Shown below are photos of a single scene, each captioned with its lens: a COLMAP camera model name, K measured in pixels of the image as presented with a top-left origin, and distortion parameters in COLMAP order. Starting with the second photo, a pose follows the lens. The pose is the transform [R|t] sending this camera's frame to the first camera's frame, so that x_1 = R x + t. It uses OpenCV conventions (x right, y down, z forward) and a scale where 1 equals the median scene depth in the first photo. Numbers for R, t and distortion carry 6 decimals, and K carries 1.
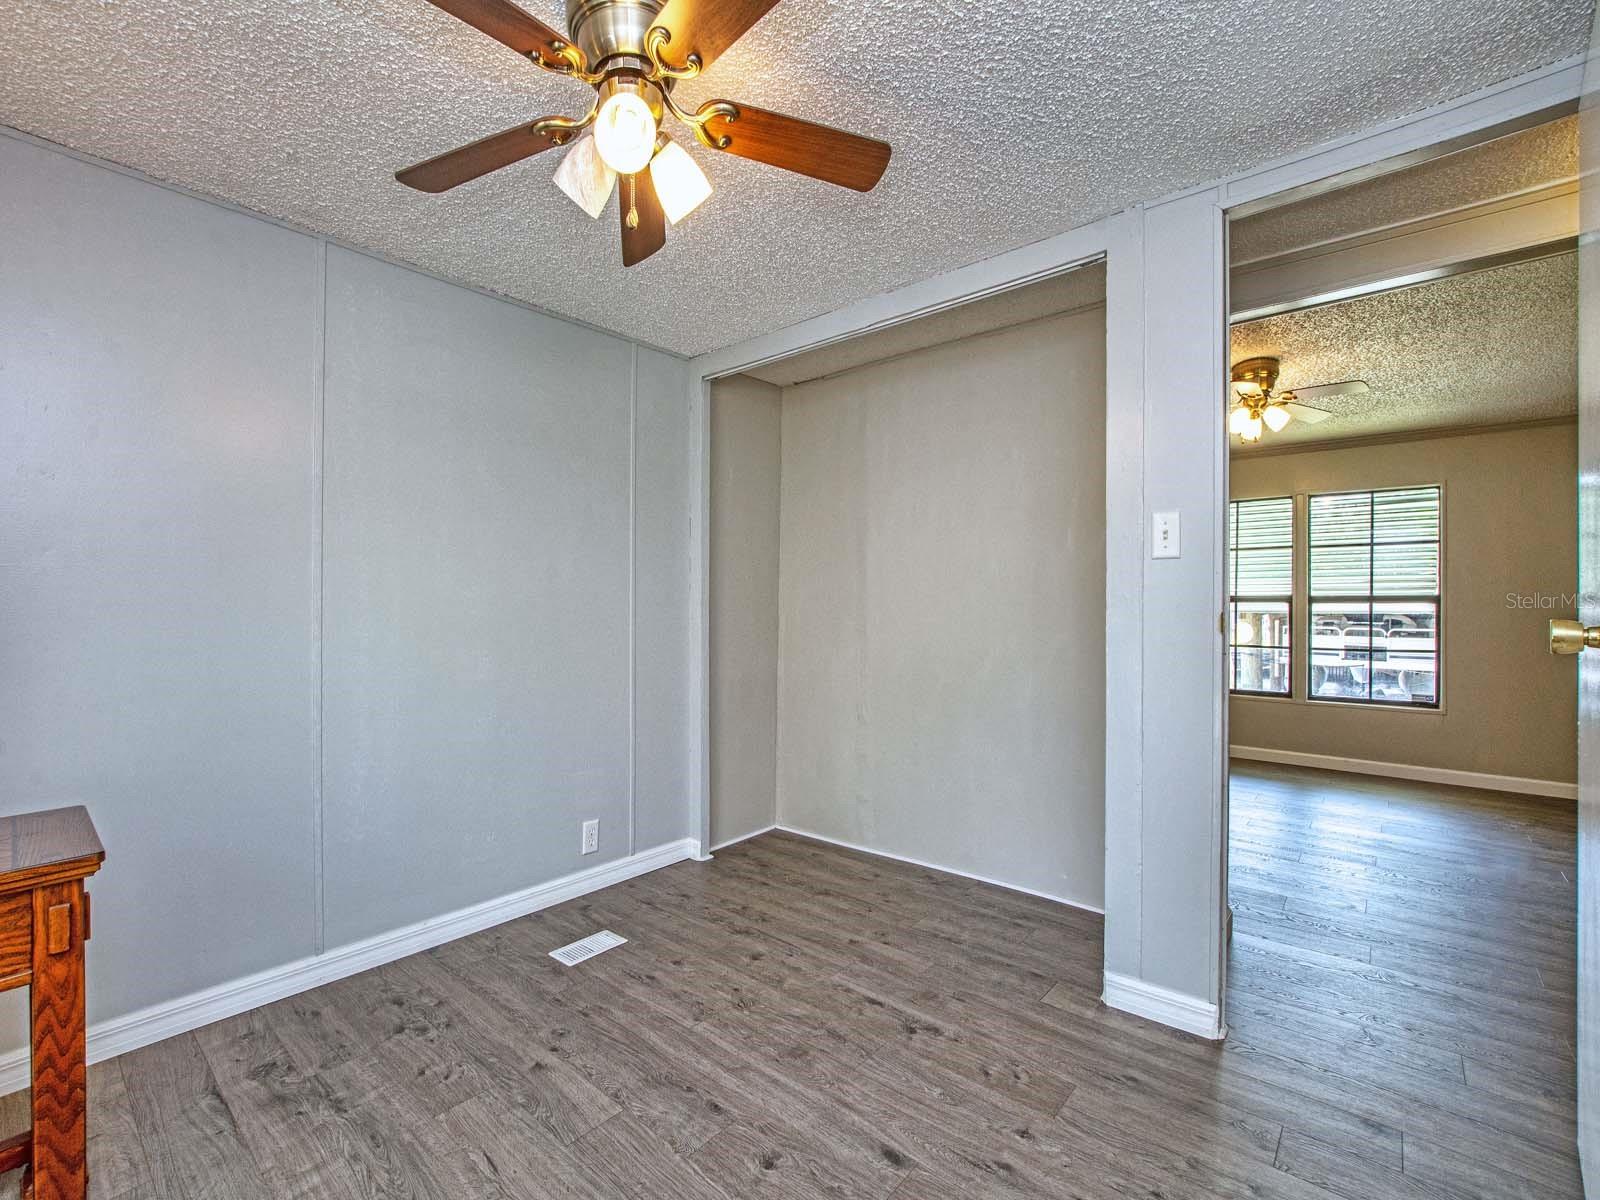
lens RADIAL K [[724.3, 0, 795.5], [0, 724.3, 595.9], [0, 0, 1]] dist [-0.010346, 0.002120]
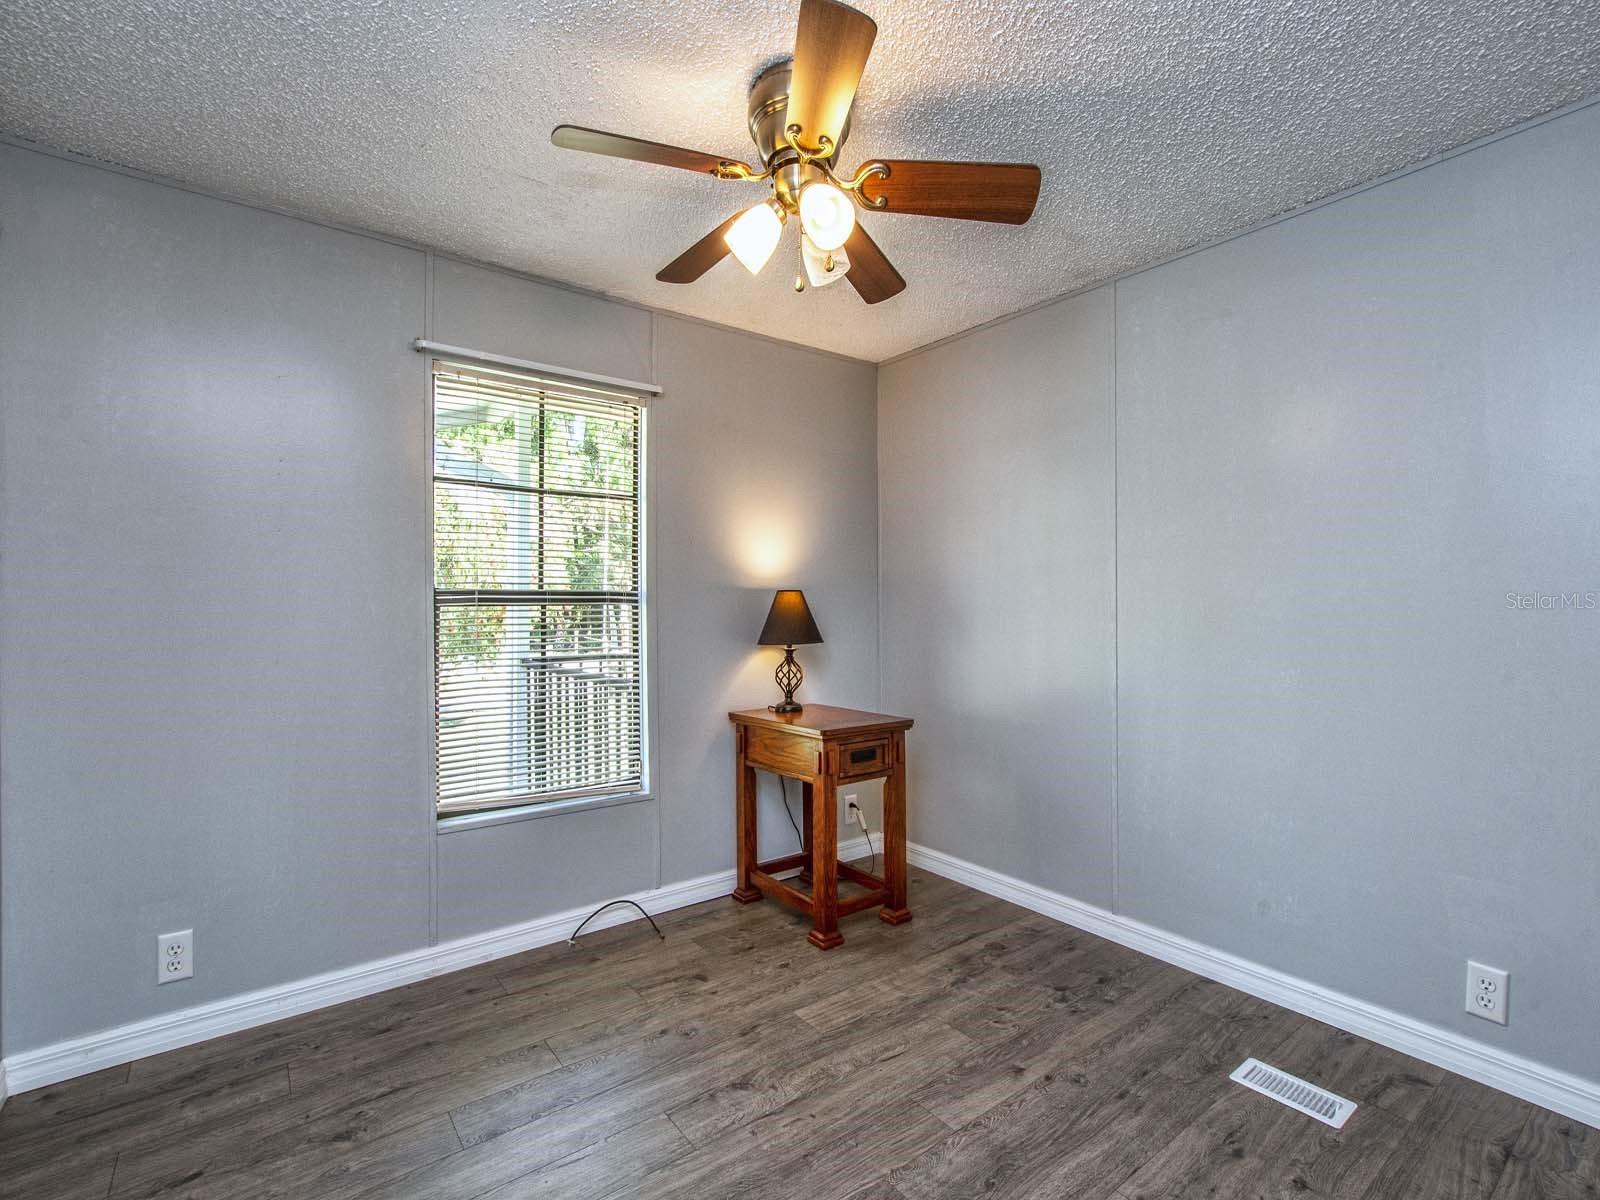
lens RADIAL K [[724.3, 0, 800.0], [0, 724.3, 607.7], [0, 0, 1]] dist [-0.010346, 0.002120]
pose [[-0.206101, 0.006180, -0.978511, 0.589100], [0.015597, 0.999874, 0.003030, -0.003848], [0.978406, -0.014638, -0.206171, 0.780376]]
